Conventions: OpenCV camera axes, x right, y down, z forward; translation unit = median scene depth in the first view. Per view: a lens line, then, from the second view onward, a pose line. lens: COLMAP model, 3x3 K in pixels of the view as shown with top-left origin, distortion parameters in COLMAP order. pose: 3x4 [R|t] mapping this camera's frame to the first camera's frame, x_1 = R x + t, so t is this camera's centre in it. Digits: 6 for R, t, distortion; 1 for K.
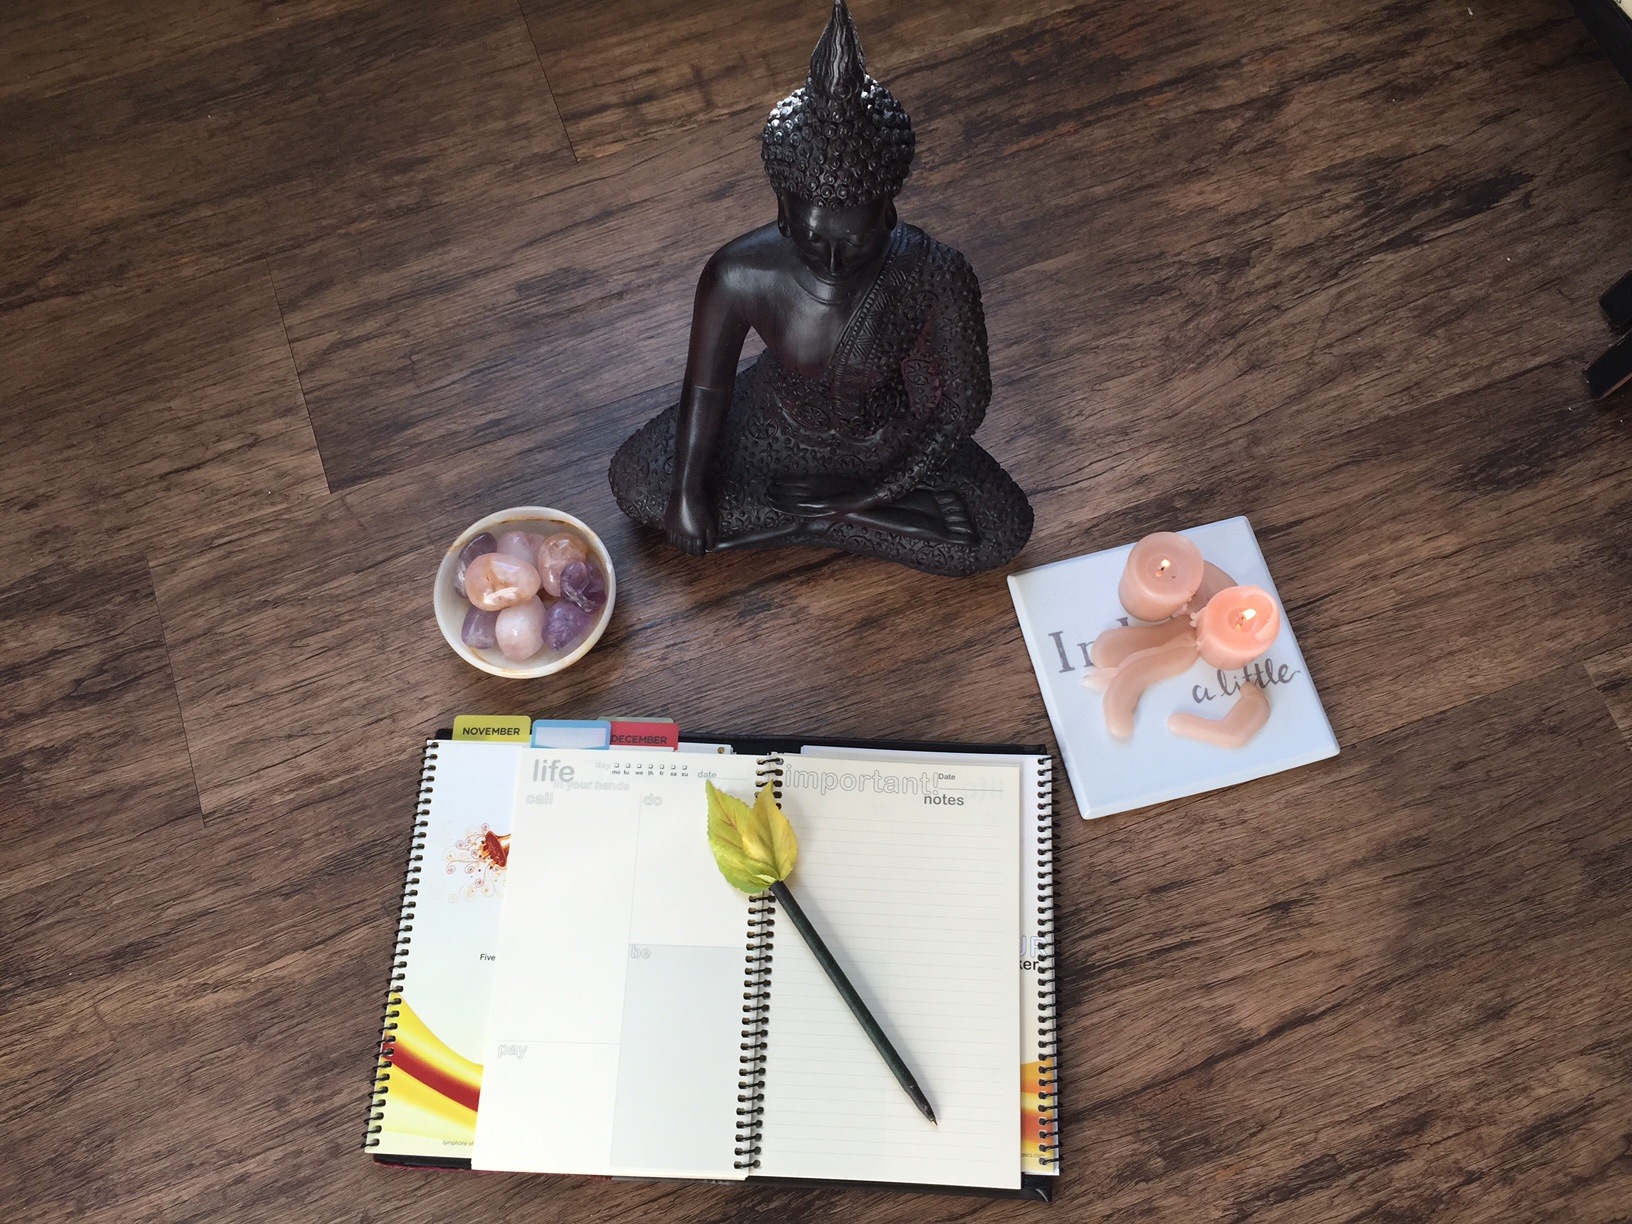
lens RADIAL K [[1390.1, 0, 814.4], [0, 1390.1, 601.7], [0, 0, 1]] dist [0.079500, -0.126423]
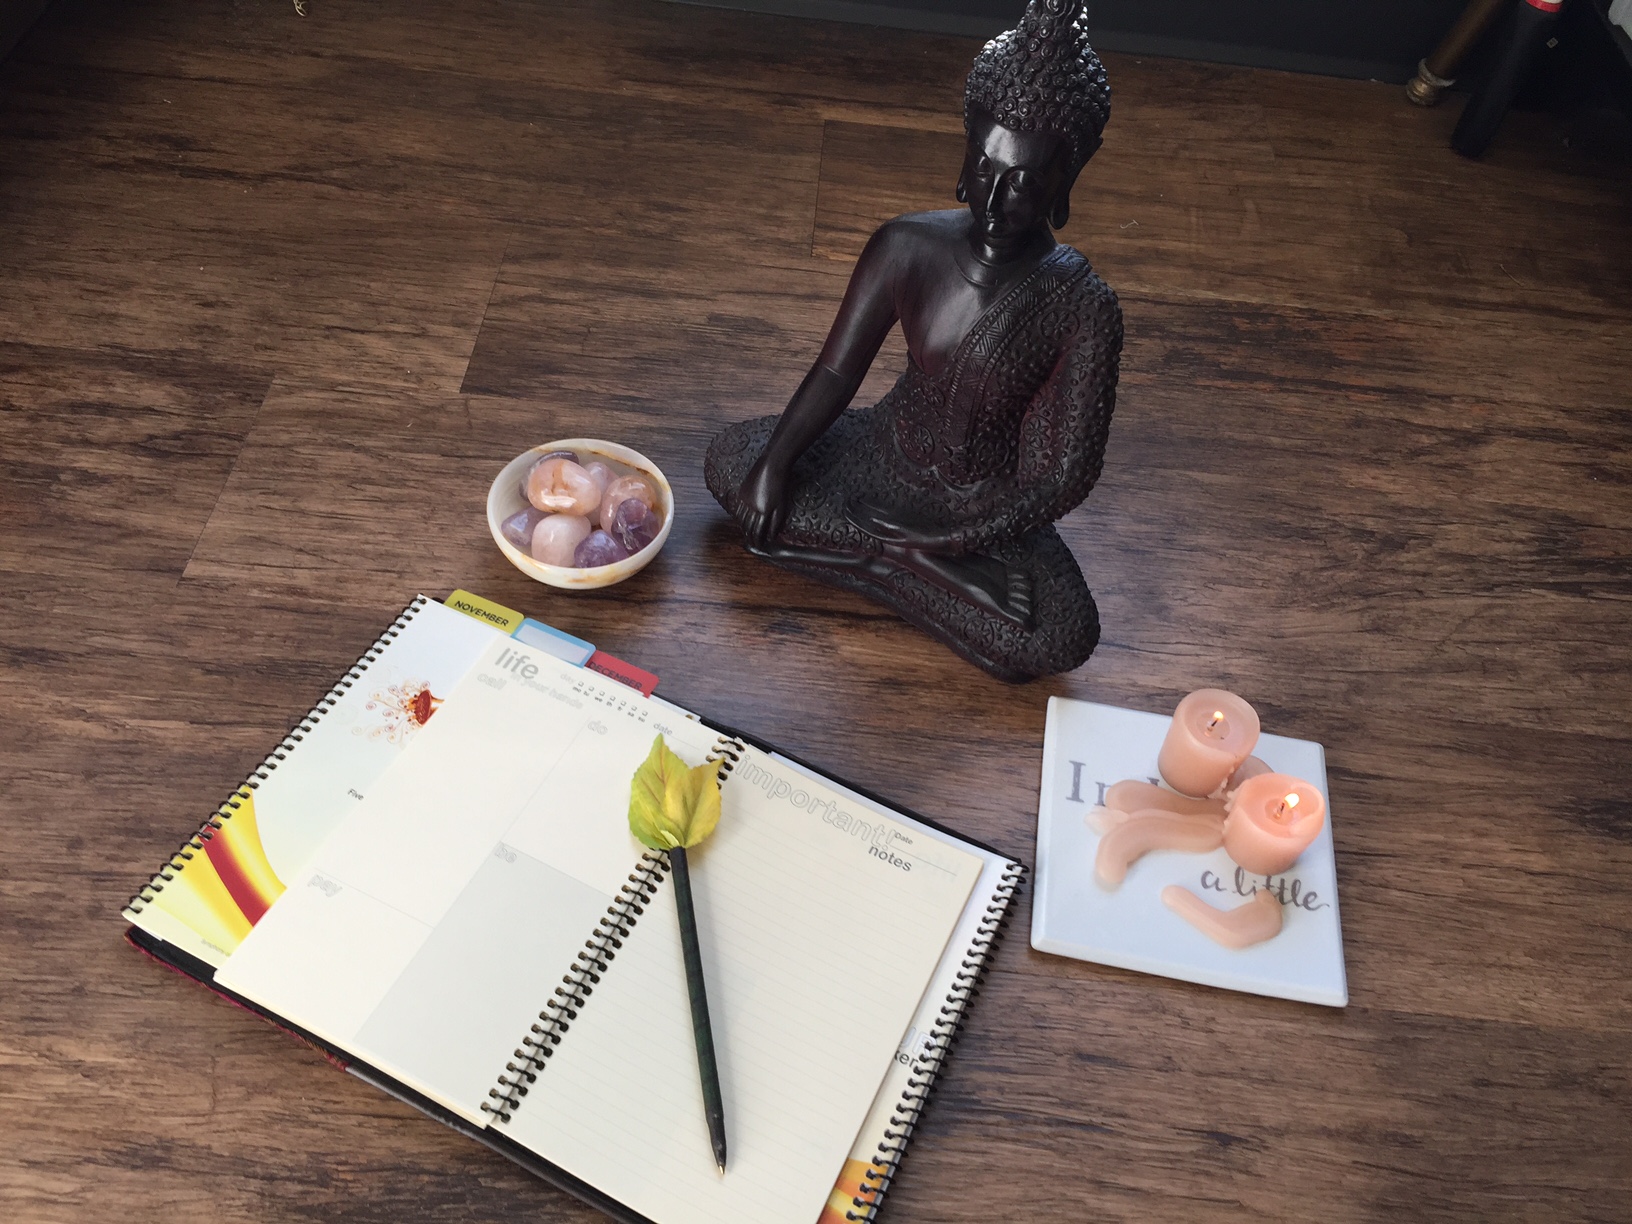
lens RADIAL K [[1390.1, 0, 814.4], [0, 1390.1, 601.7], [0, 0, 1]] dist [0.079500, -0.126423]
pose [[0.911640, 0.372173, -0.174354, 0.139240], [-0.409761, 0.855847, -0.315629, 0.294590], [0.031752, 0.359183, 0.932727, 0.115719]]
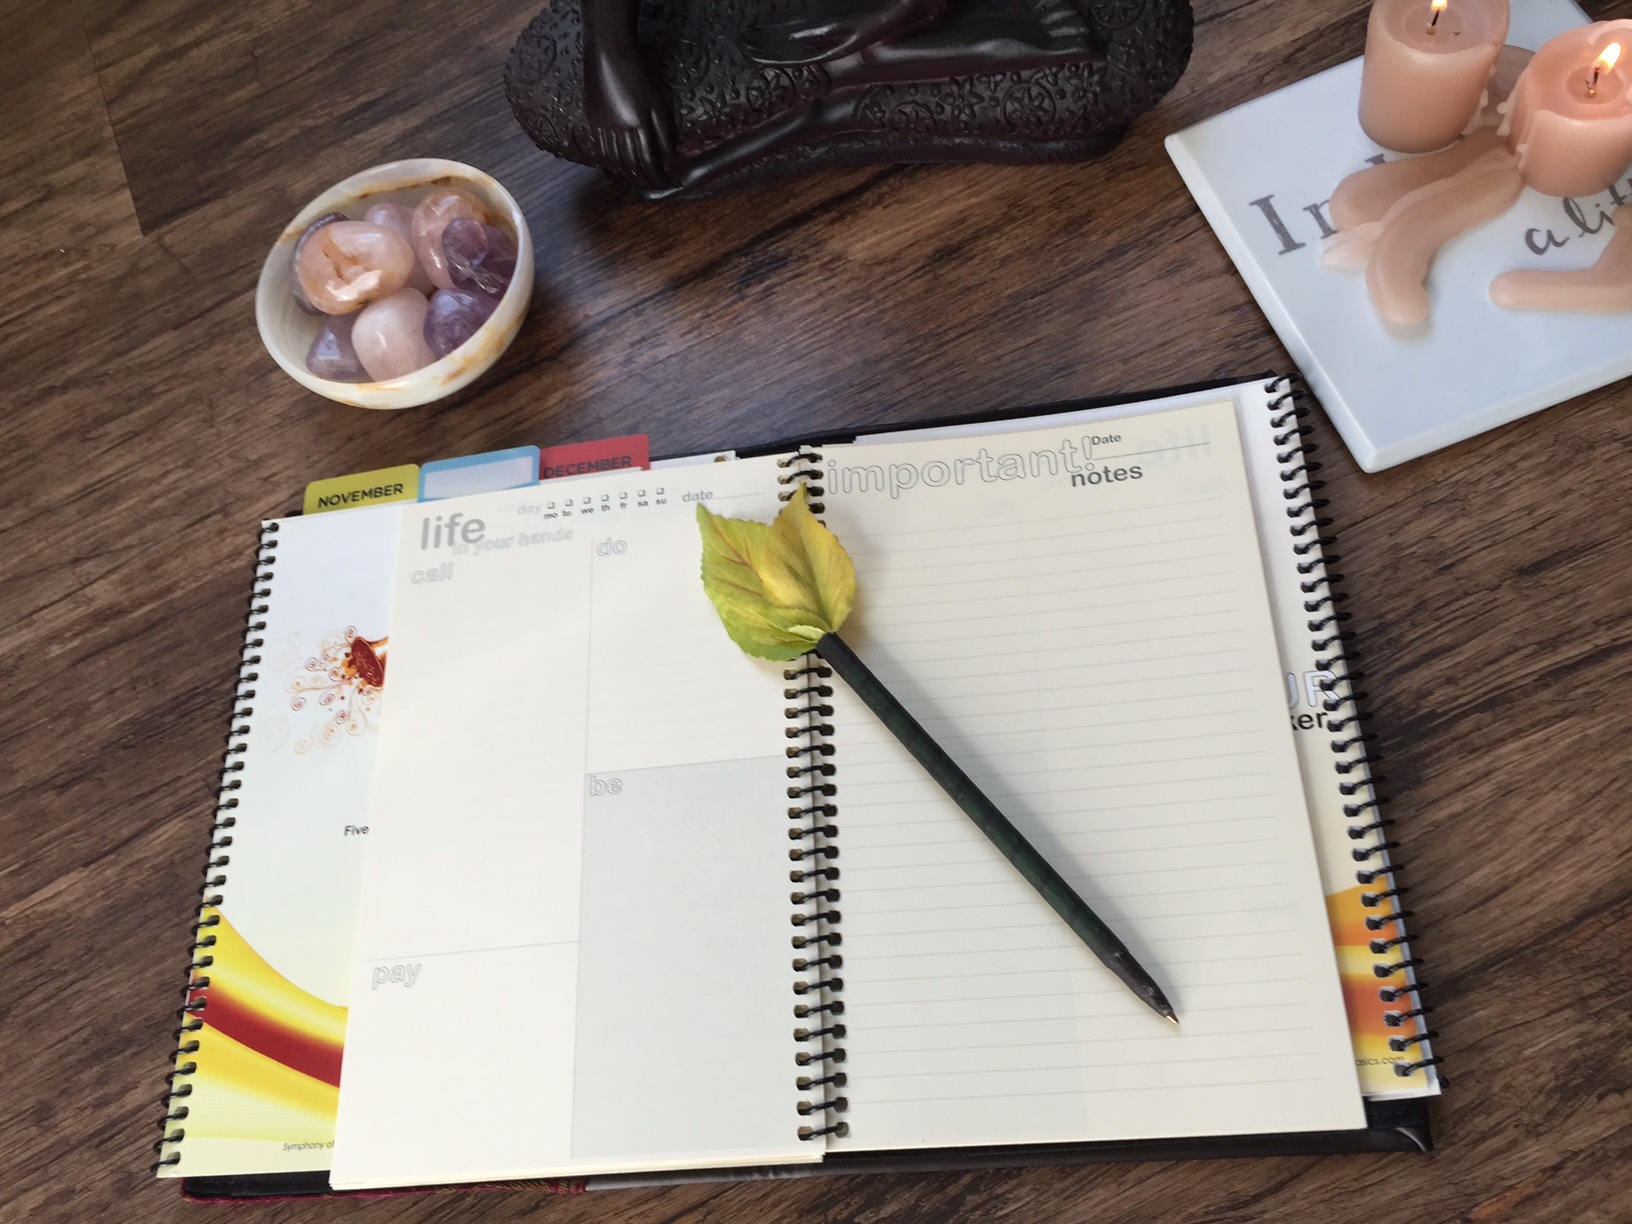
lens RADIAL K [[1414.5, 0, 812.8], [0, 1414.5, 604.7], [0, 0, 1]] dist [0.077015, -0.132057]
pose [[0.982625, -0.141285, -0.120364, 0.036520], [0.127619, 0.985184, -0.114568, 0.240011], [0.134767, 0.097216, 0.986097, 0.406725]]
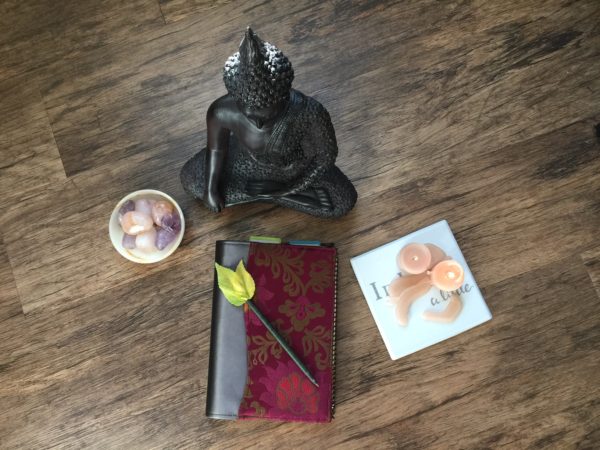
lens RADIAL K [[511.1, 0, 299.4], [0, 511.1, 221.2], [0, 0, 1]] dist [0.079500, -0.126423]
pose [[0.999985, -0.000940, -0.005435, 0.063132], [0.002011, 0.979668, 0.200616, -0.197005], [0.005136, -0.200624, 0.979655, 0.129043]]
